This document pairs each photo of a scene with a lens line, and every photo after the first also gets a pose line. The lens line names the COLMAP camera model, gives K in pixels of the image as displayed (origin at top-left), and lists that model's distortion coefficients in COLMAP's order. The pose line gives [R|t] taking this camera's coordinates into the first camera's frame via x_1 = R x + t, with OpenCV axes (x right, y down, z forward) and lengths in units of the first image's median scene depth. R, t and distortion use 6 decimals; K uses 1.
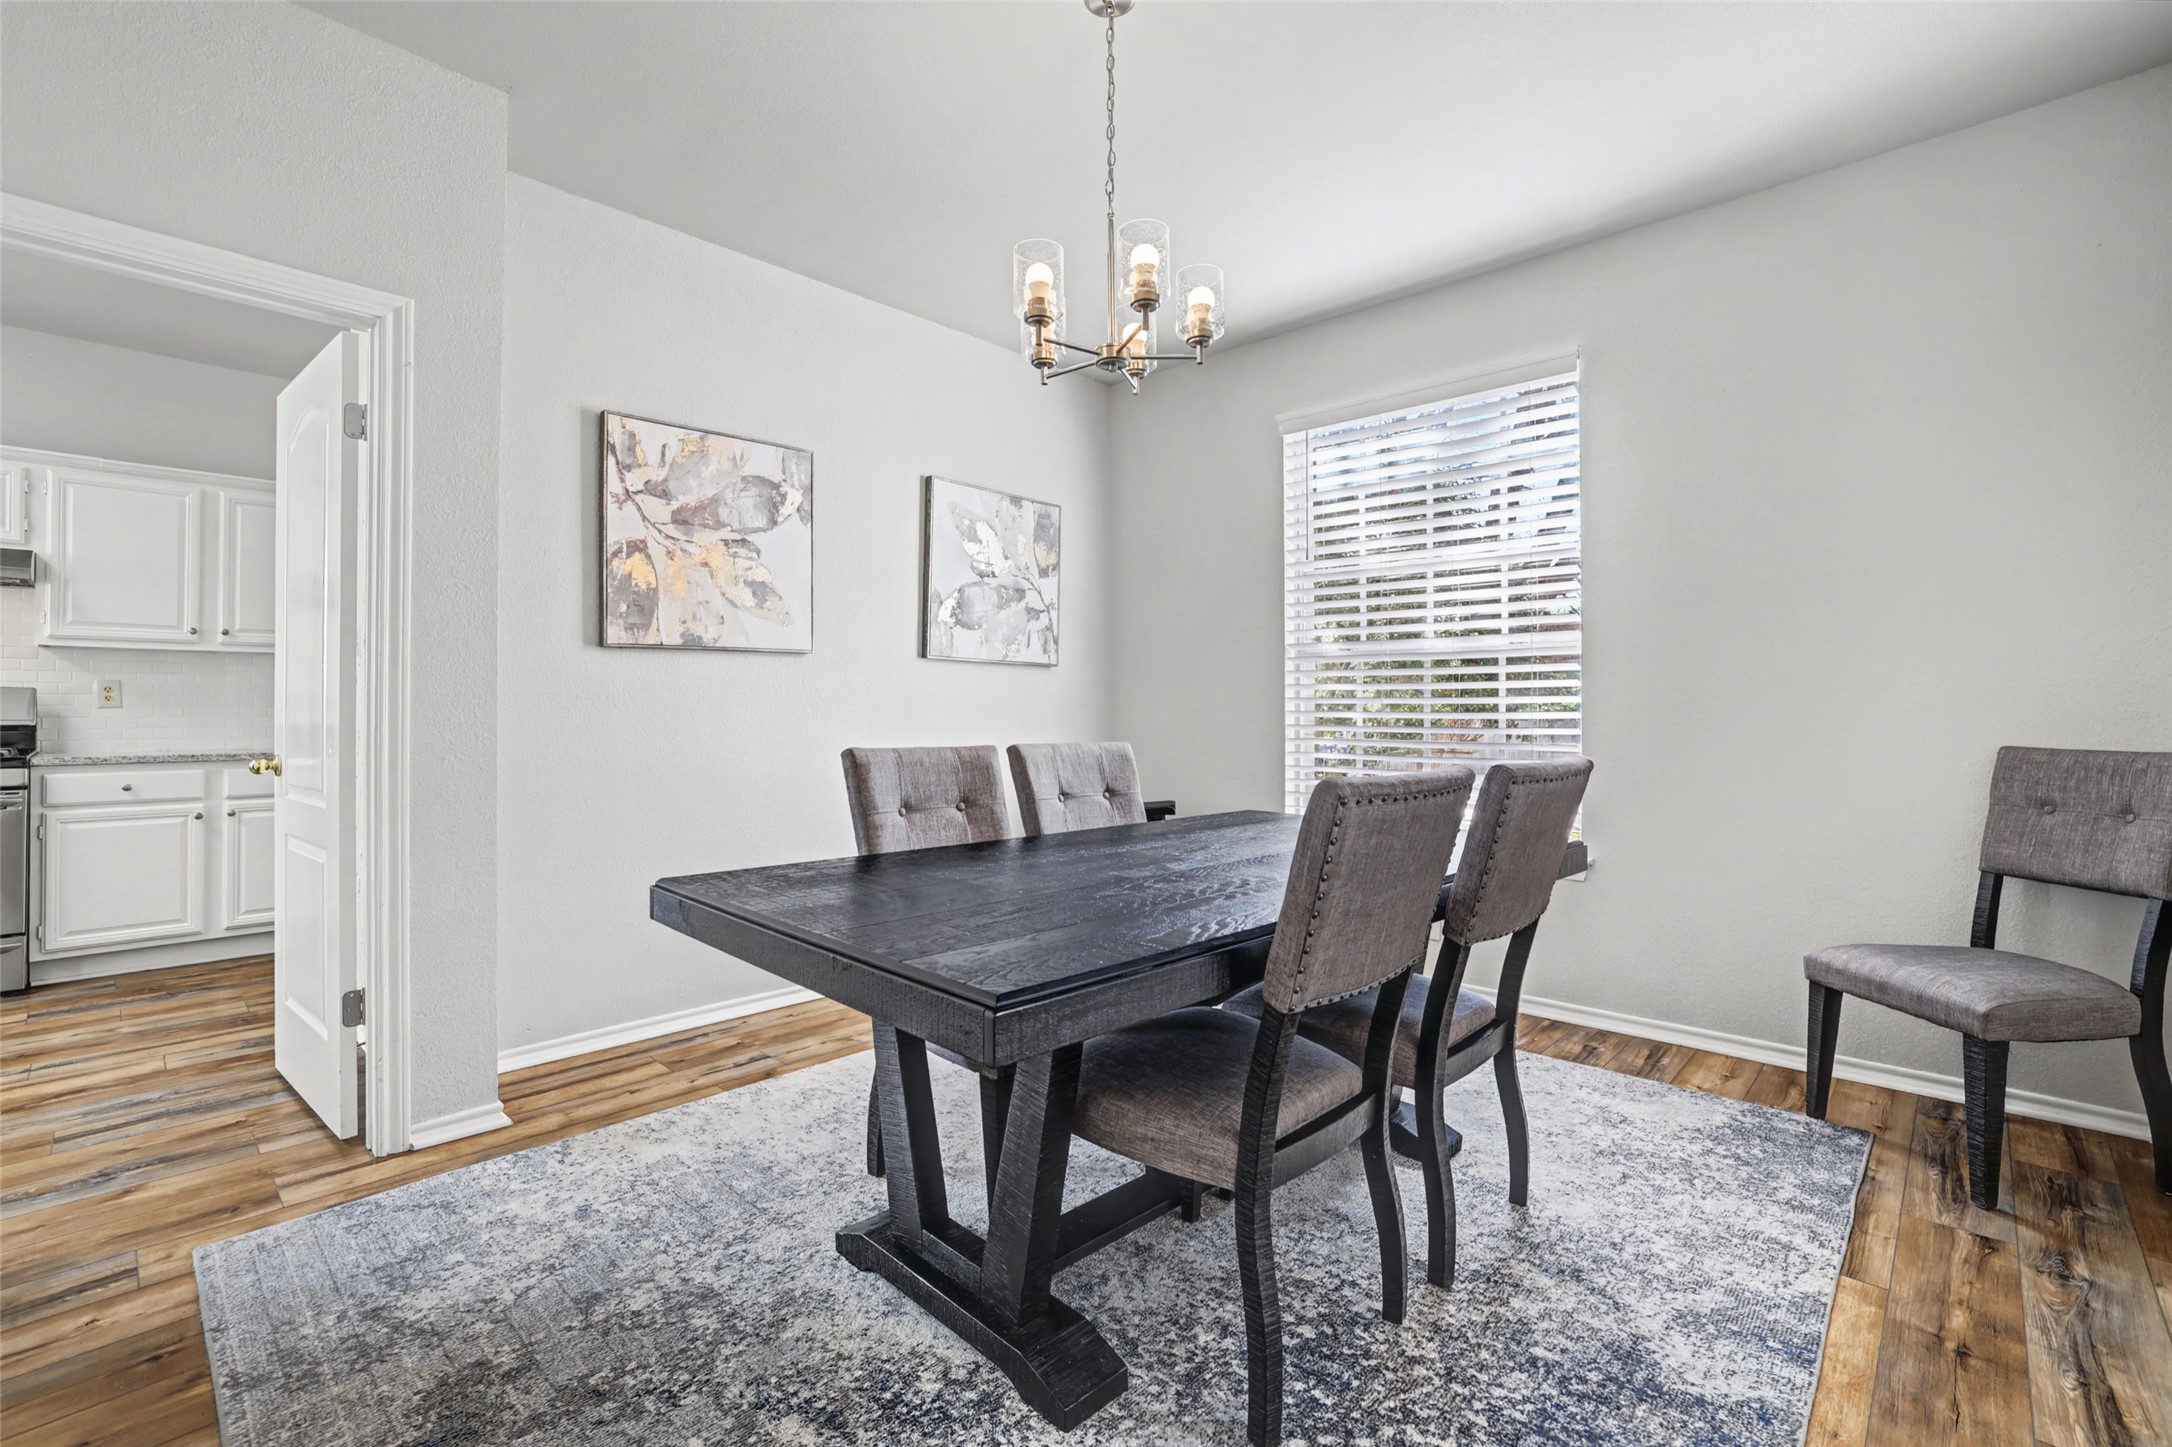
lens RADIAL K [[962.6, 0, 1121.0], [0, 962.6, 719.8], [0, 0, 1]] dist [-0.019539, 0.003818]
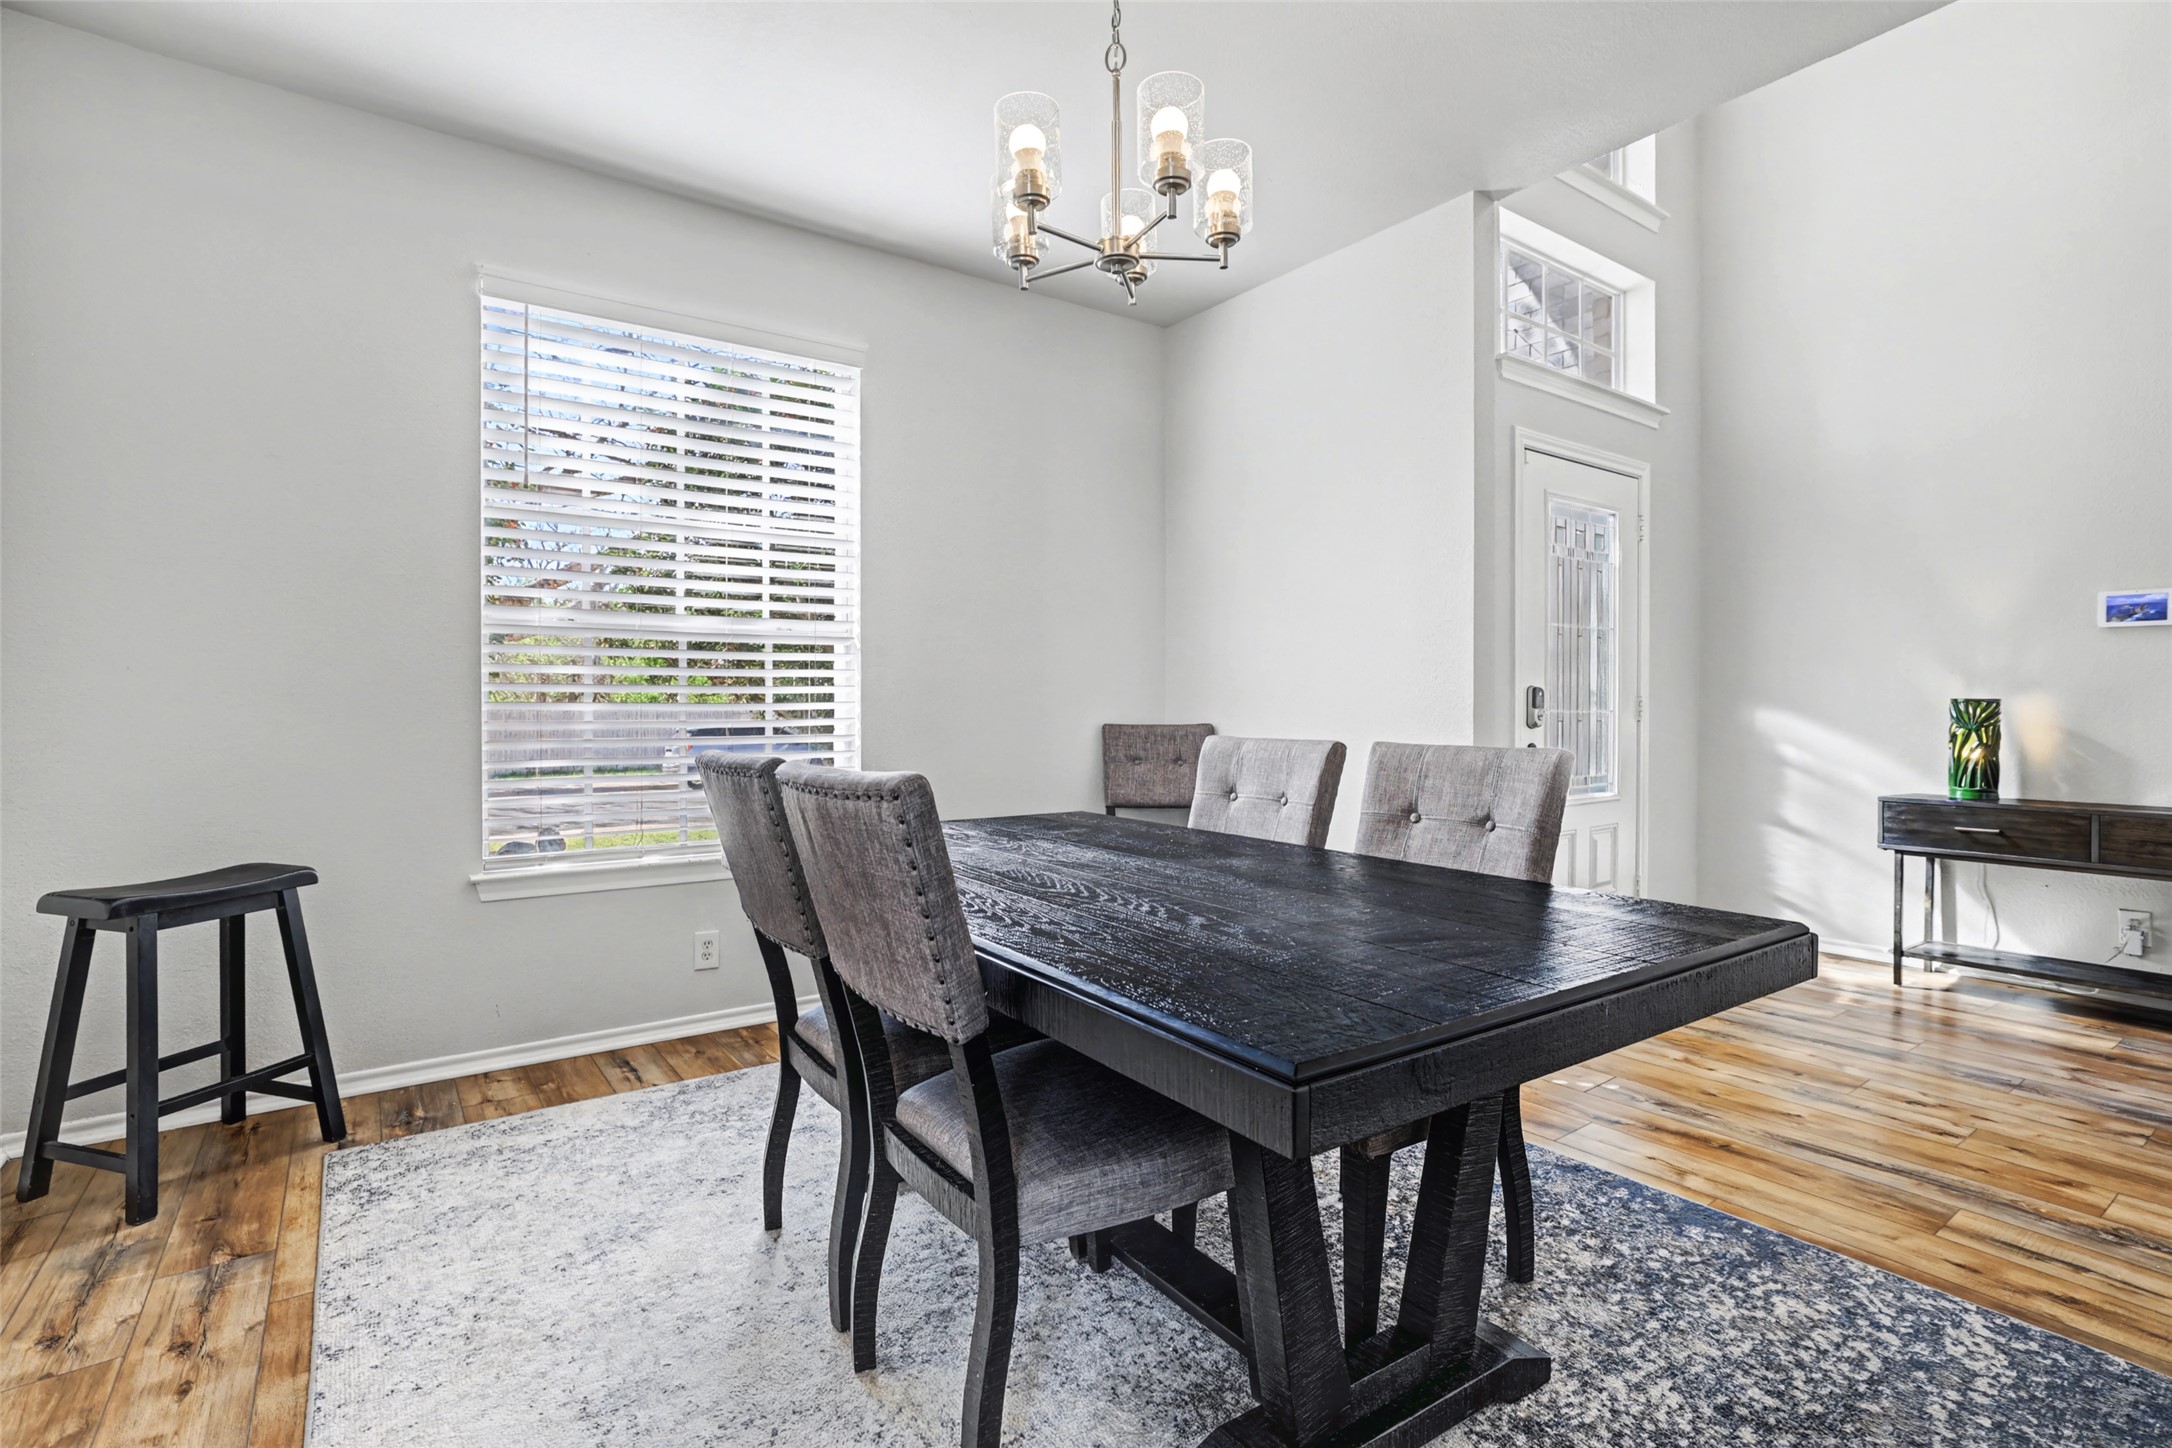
lens RADIAL K [[1026.7, 0, 1088.5], [0, 1026.7, 709.3], [0, 0, 1]] dist [0.009212, 0.002268]
pose [[0.221795, -0.009073, 0.975051, -0.499892], [0.011926, 0.999907, 0.006591, -0.004702], [-0.975020, 0.010167, 0.221883, 0.480661]]
